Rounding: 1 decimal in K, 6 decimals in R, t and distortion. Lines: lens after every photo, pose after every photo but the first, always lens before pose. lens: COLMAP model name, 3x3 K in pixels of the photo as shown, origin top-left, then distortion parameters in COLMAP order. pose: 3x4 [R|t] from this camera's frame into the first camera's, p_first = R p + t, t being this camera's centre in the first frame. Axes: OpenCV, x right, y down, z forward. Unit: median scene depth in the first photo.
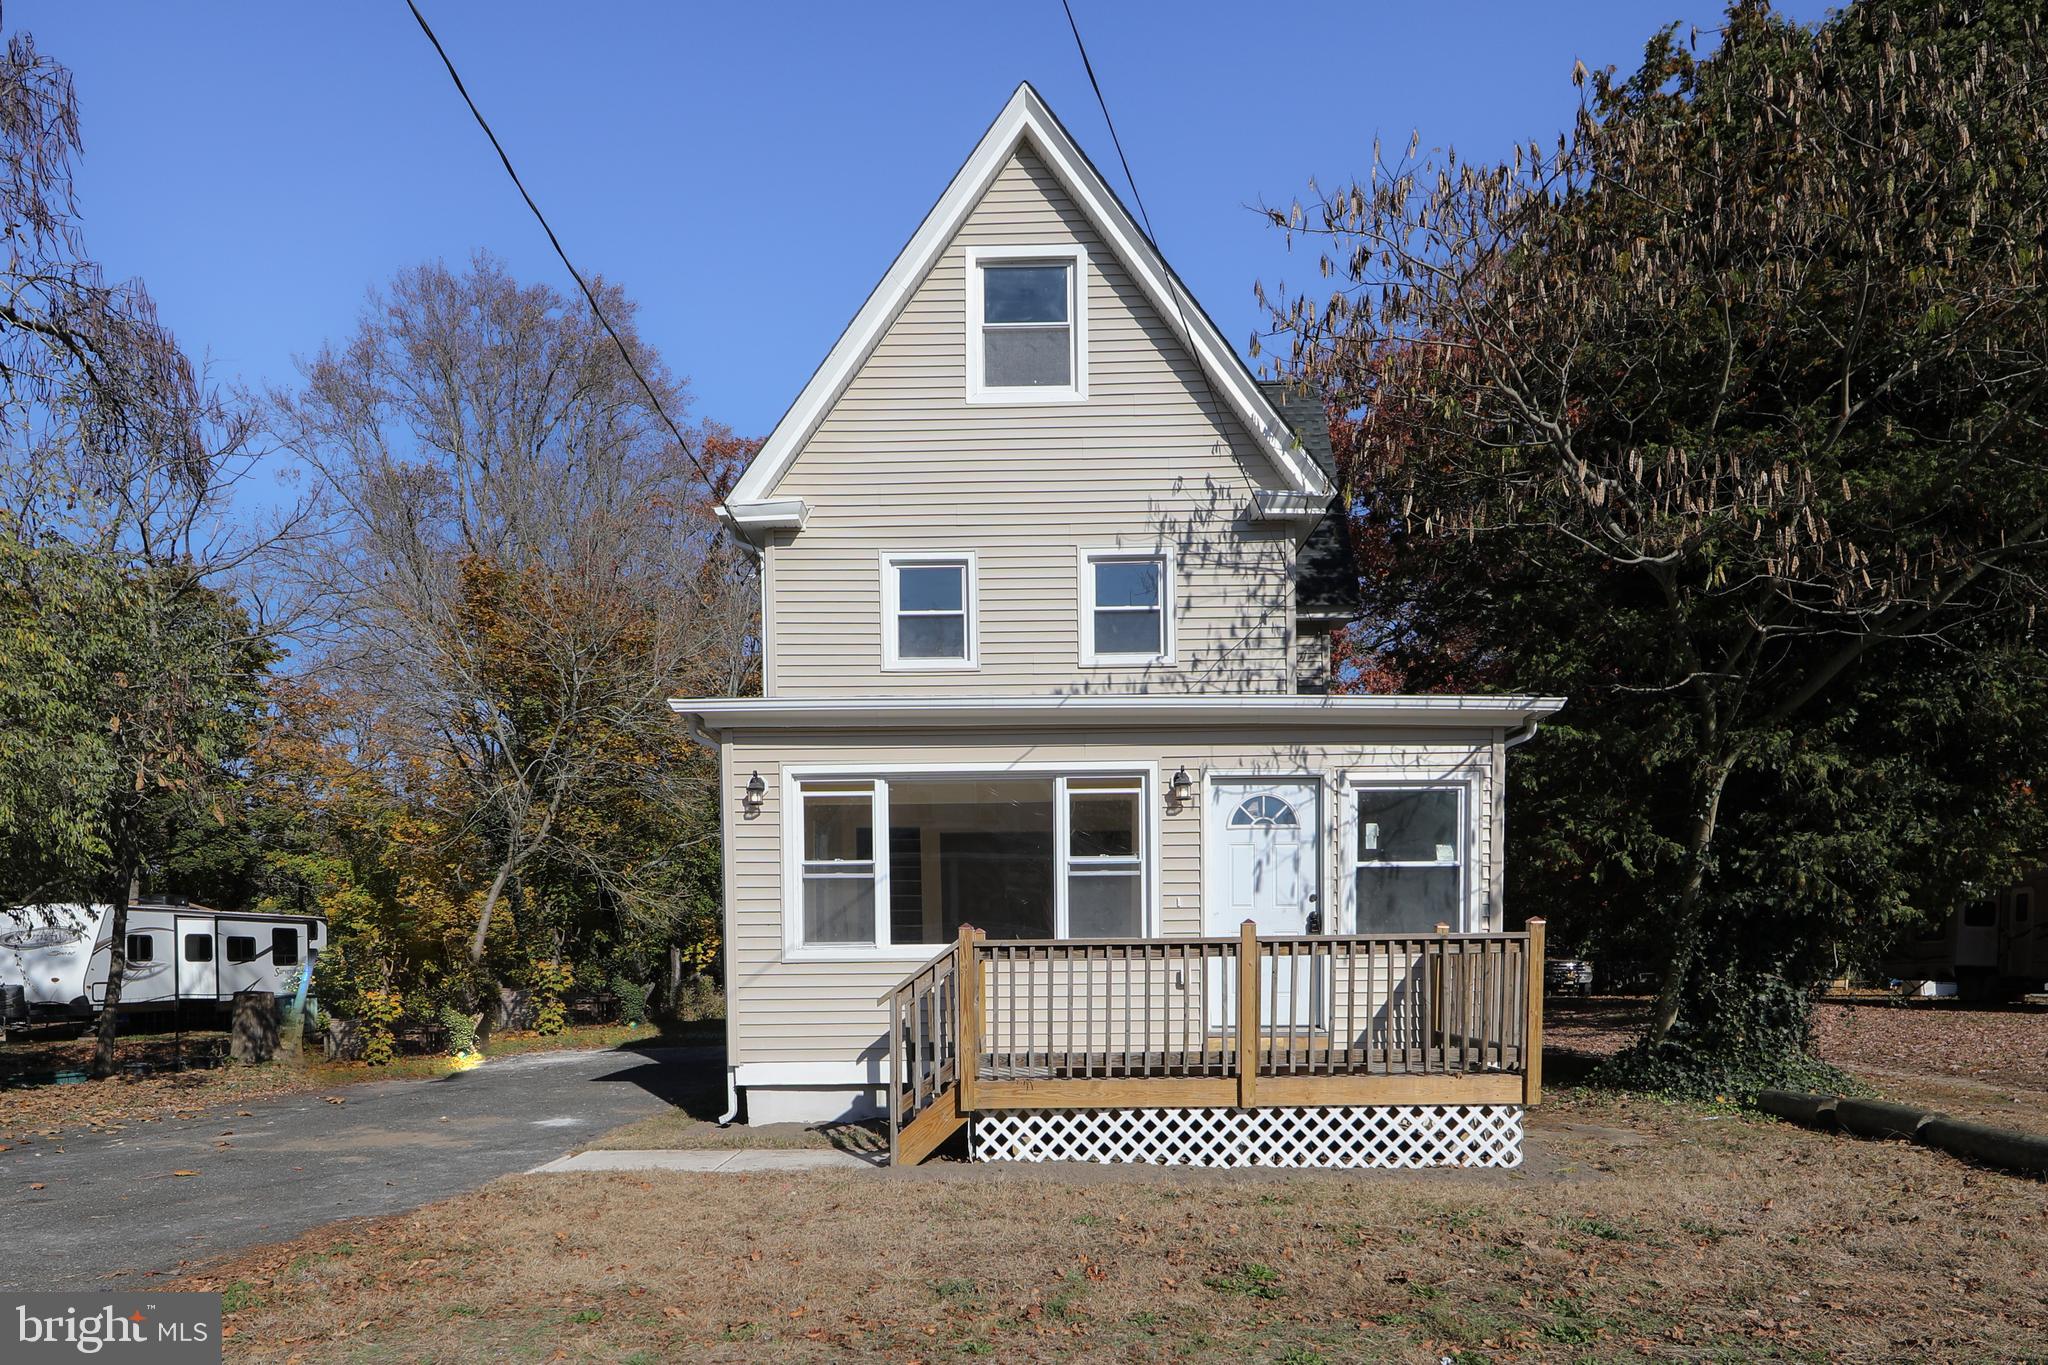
lens RADIAL K [[1157.2, 0, 997.8], [0, 1157.2, 984.2], [0, 0, 1]] dist [0.002856, 0.000515]
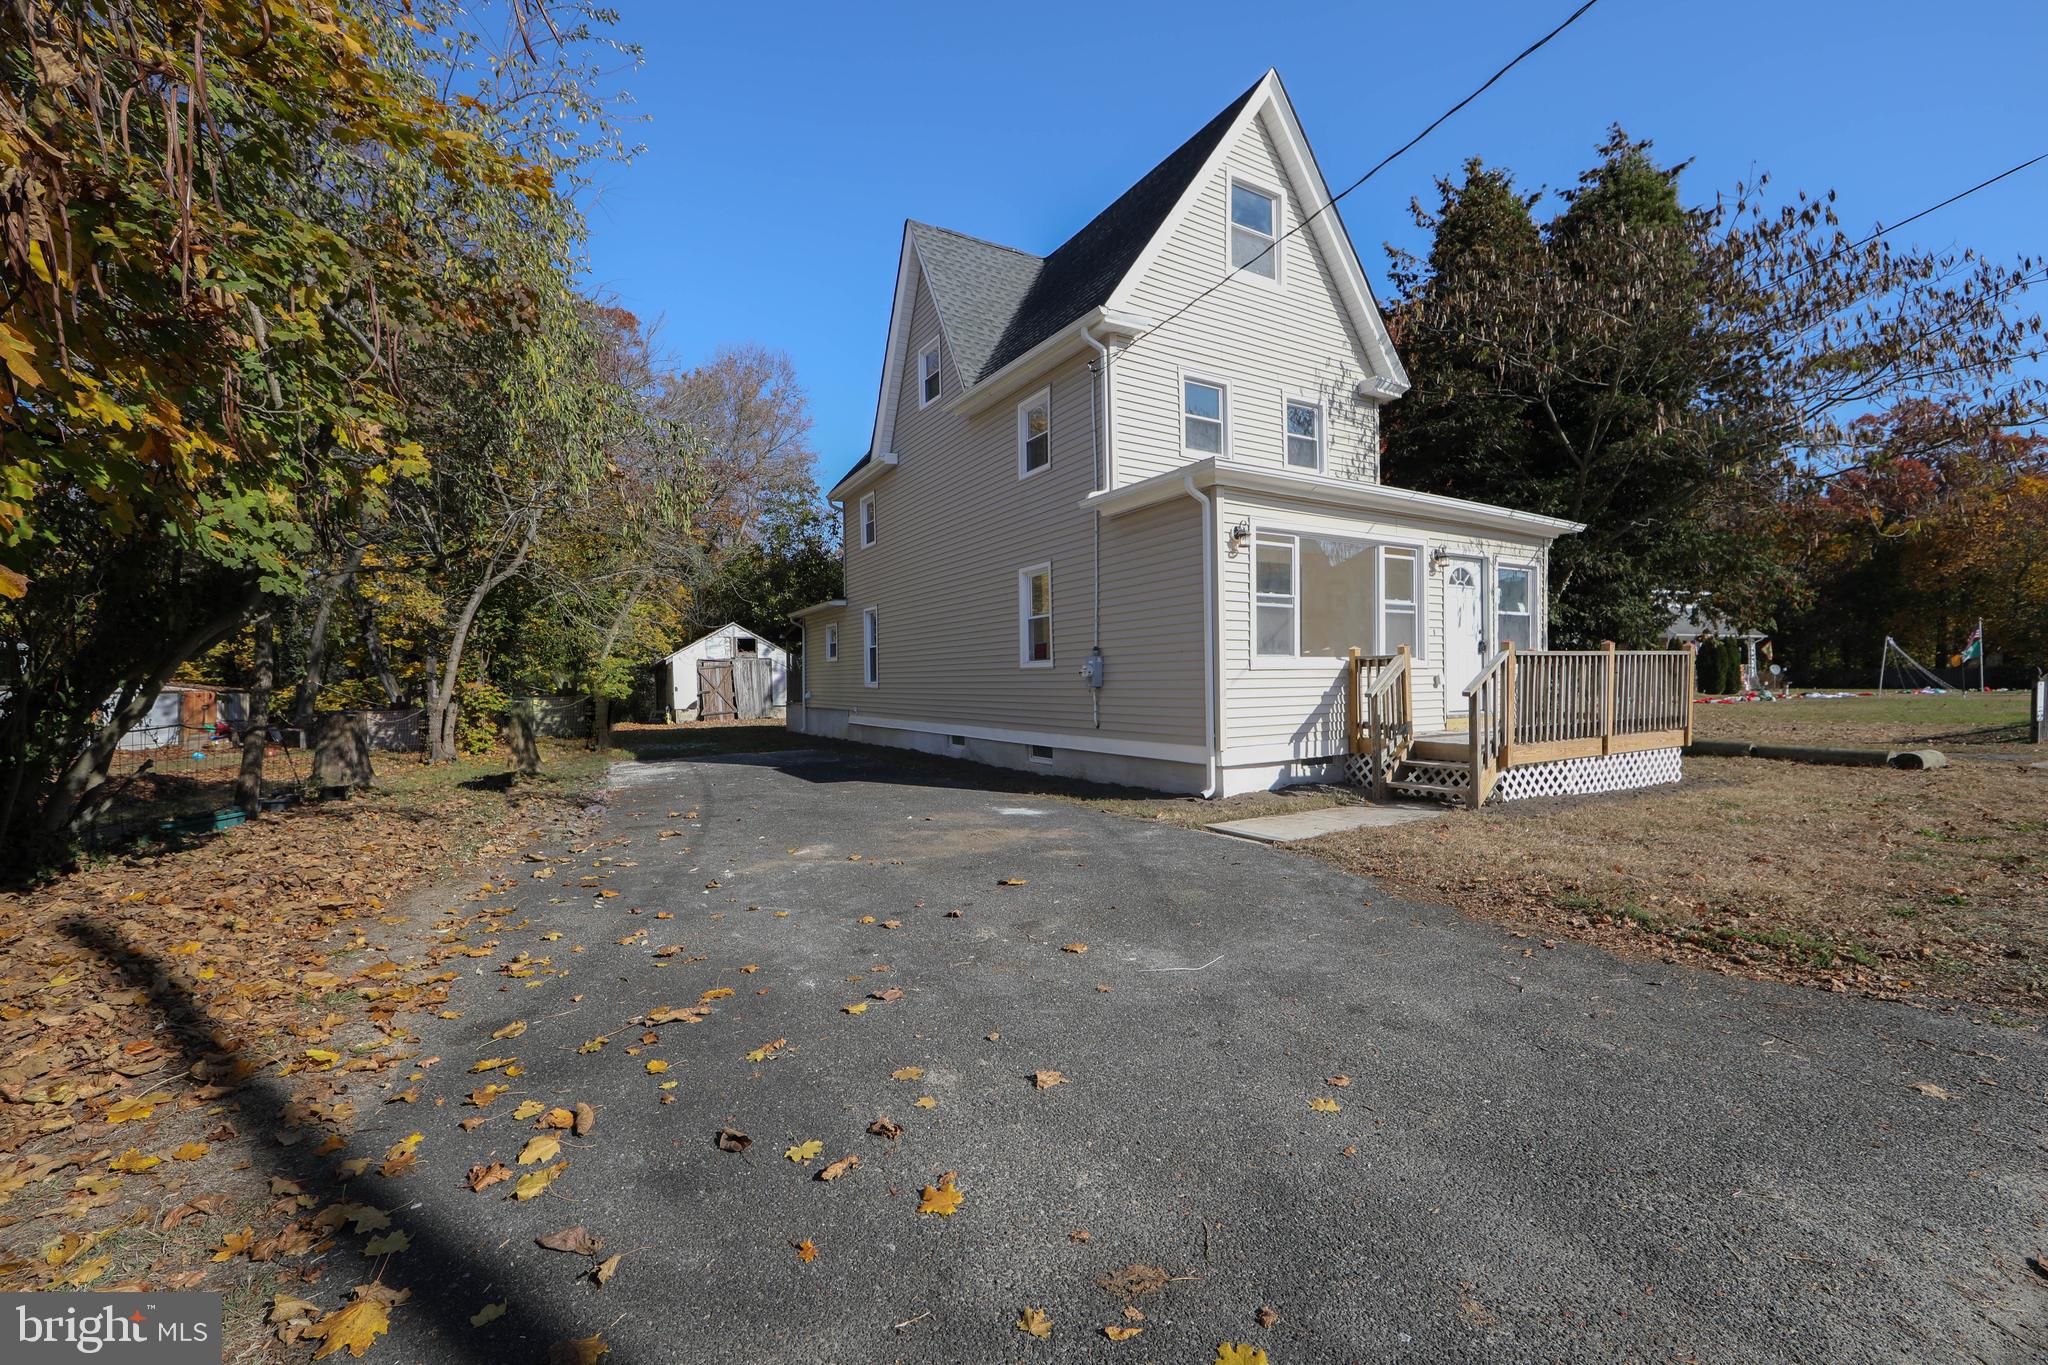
lens RADIAL K [[810.4, 0, 1028.6], [0, 810.4, 685.5], [0, 0, 1]] dist [-0.001258, -0.000219]
pose [[0.862397, -0.004523, 0.506213, -0.856152], [0.016978, 0.999656, -0.019991, 0.013095], [-0.505948, 0.025835, 0.862177, 0.337859]]
